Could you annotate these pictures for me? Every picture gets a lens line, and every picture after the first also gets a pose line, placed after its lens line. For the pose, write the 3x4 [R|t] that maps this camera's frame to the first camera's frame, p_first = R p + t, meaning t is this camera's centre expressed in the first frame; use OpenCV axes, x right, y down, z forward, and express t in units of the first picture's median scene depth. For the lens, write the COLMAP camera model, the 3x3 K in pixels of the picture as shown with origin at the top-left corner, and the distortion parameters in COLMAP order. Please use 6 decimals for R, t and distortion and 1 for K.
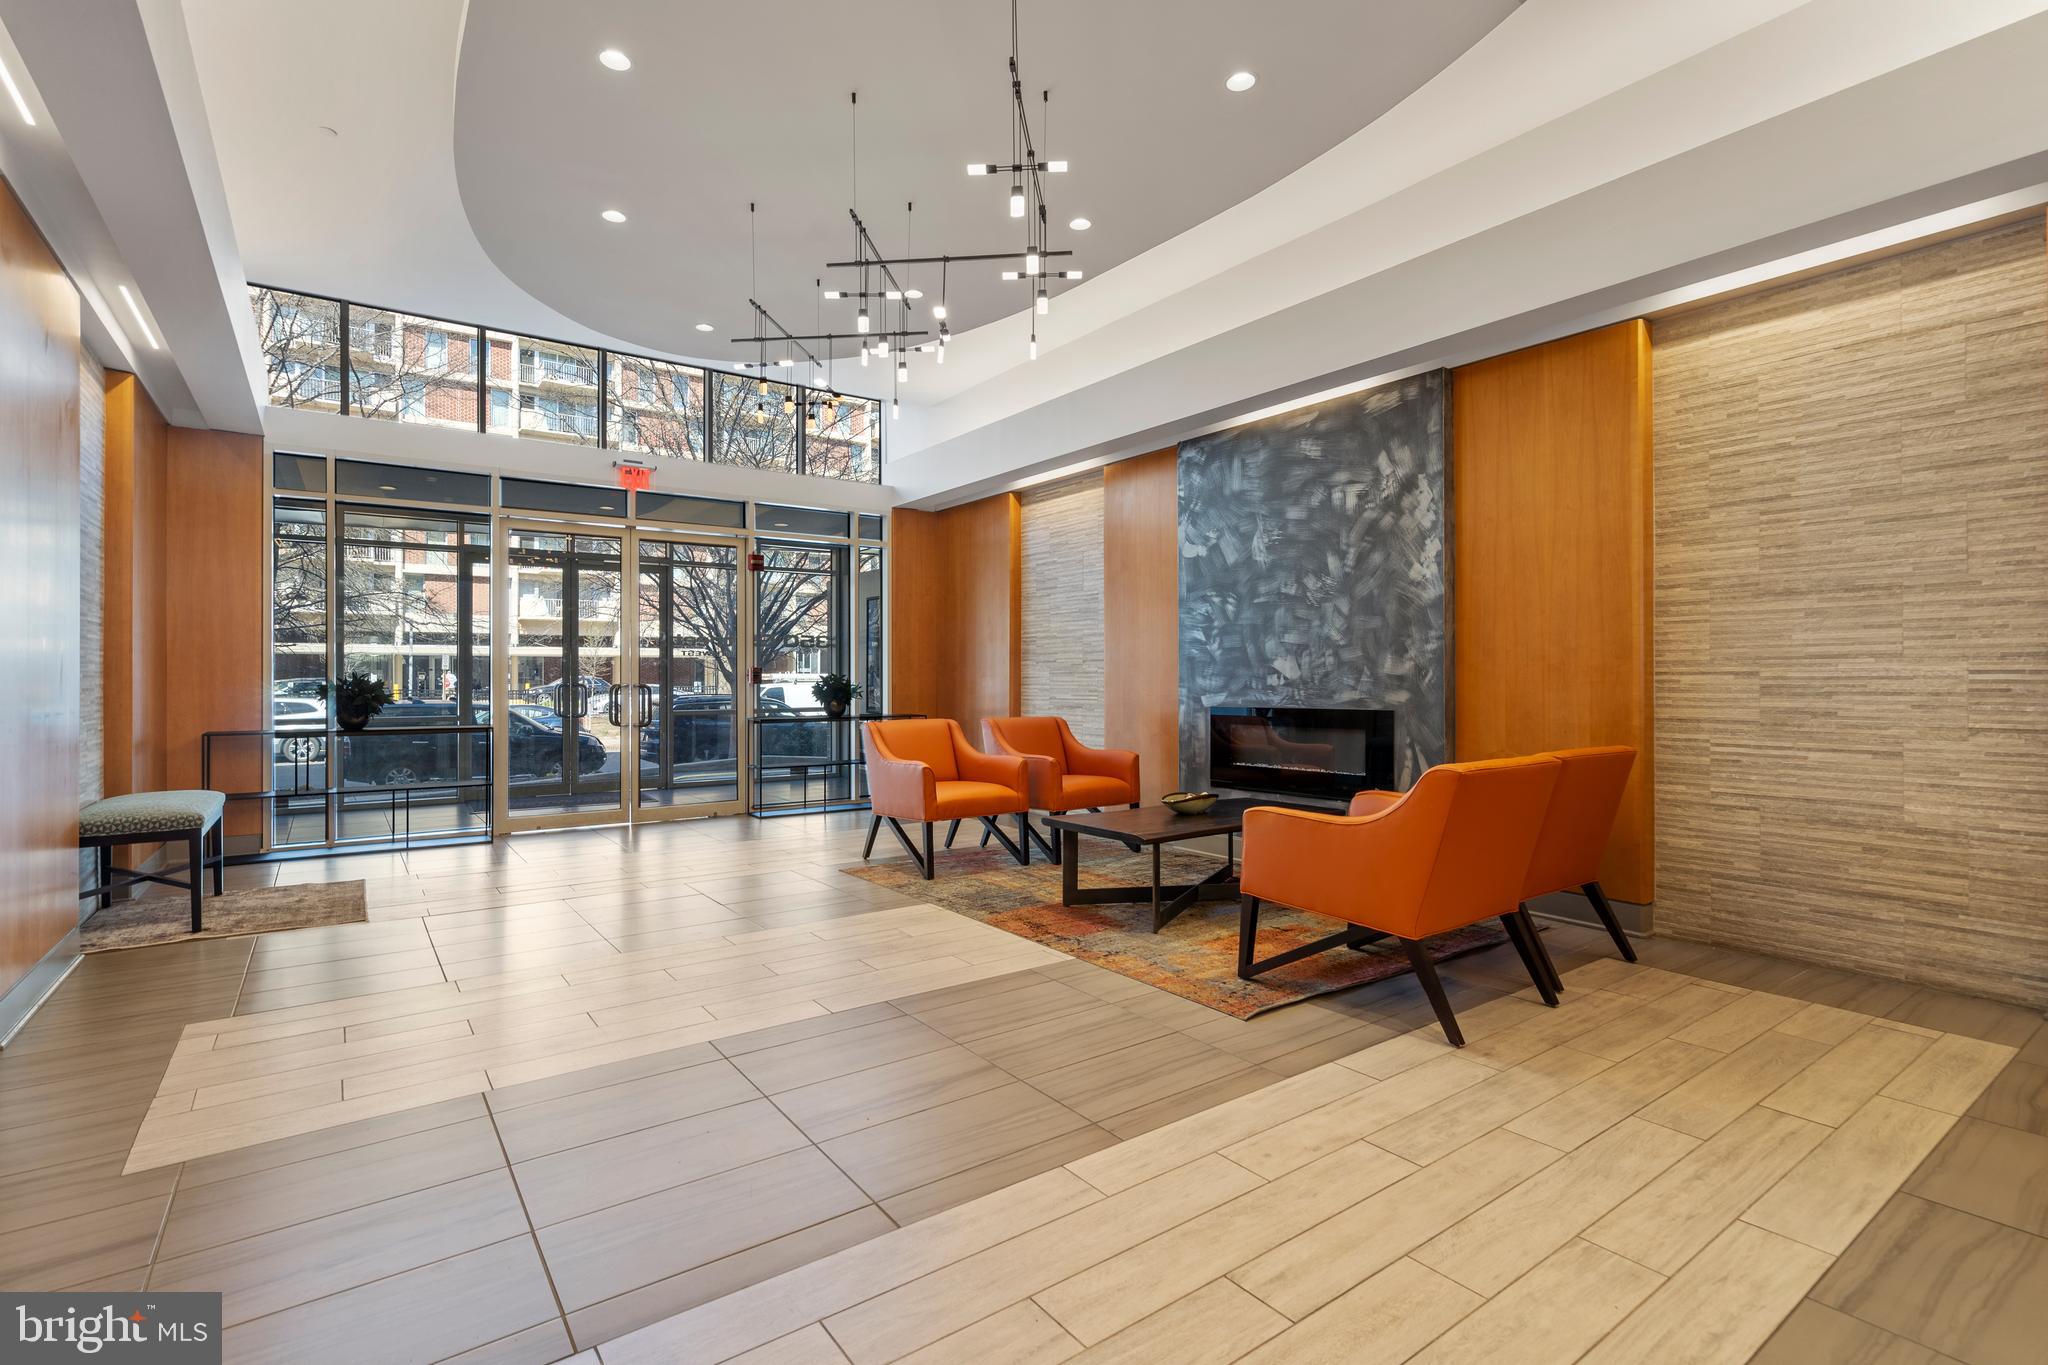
lens RADIAL K [[944.0, 0, 1010.3], [0, 944.0, 683.9], [0, 0, 1]] dist [0.001022, -0.000061]
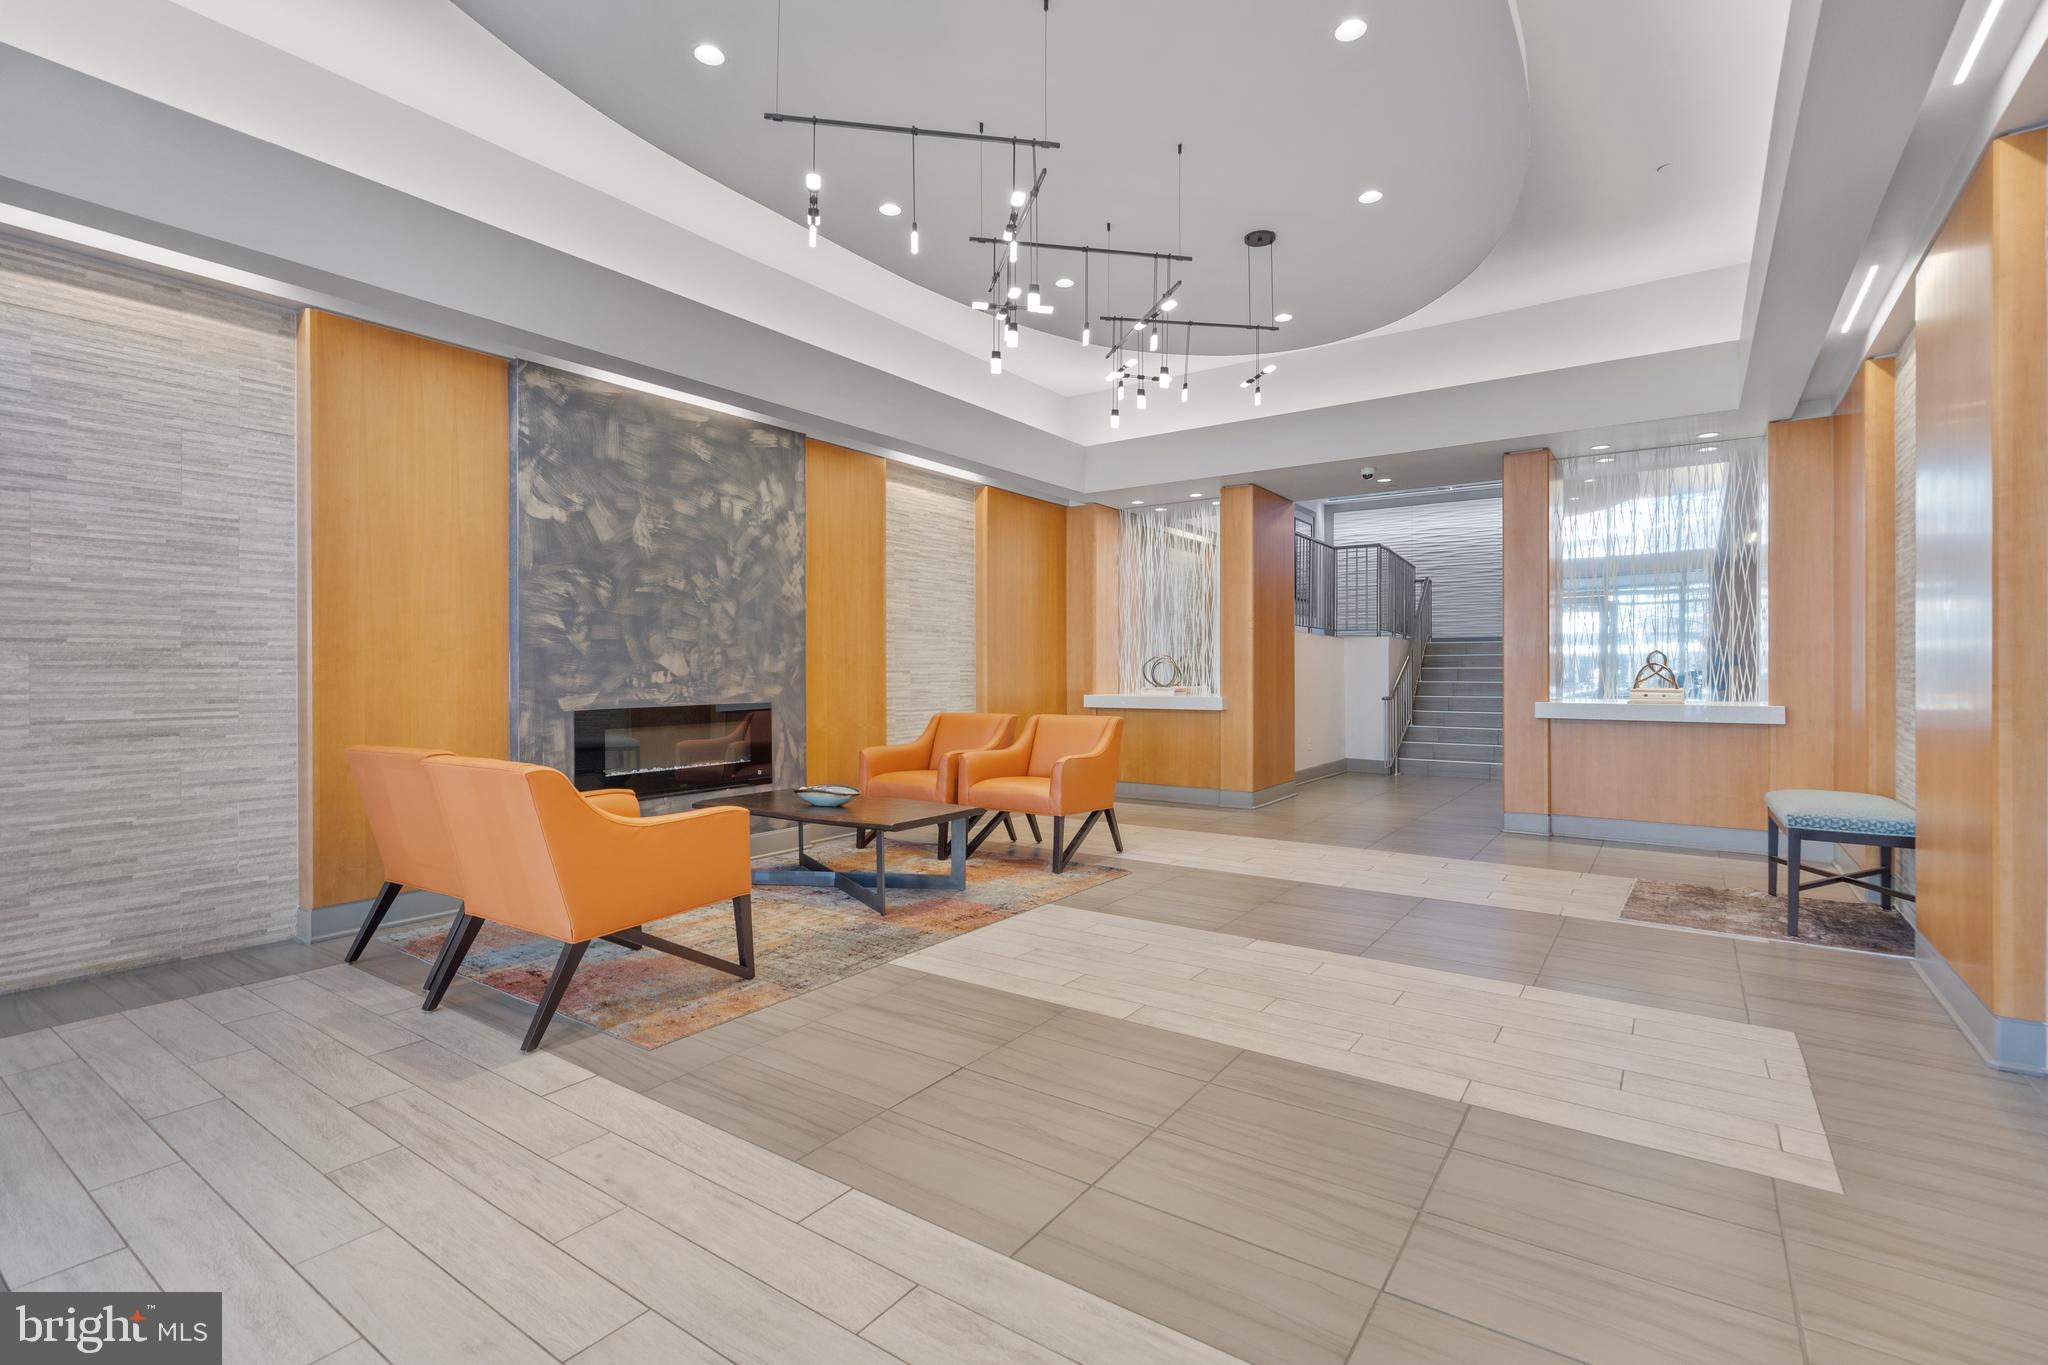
lens RADIAL K [[944.0, 0, 1010.3], [0, 944.0, 683.9], [0, 0, 1]] dist [0.001022, -0.000061]
pose [[-0.318429, -0.009712, 0.947897, -0.746950], [0.008577, 0.999877, 0.013126, -0.007160], [-0.947908, 0.012309, -0.318307, 1.001716]]
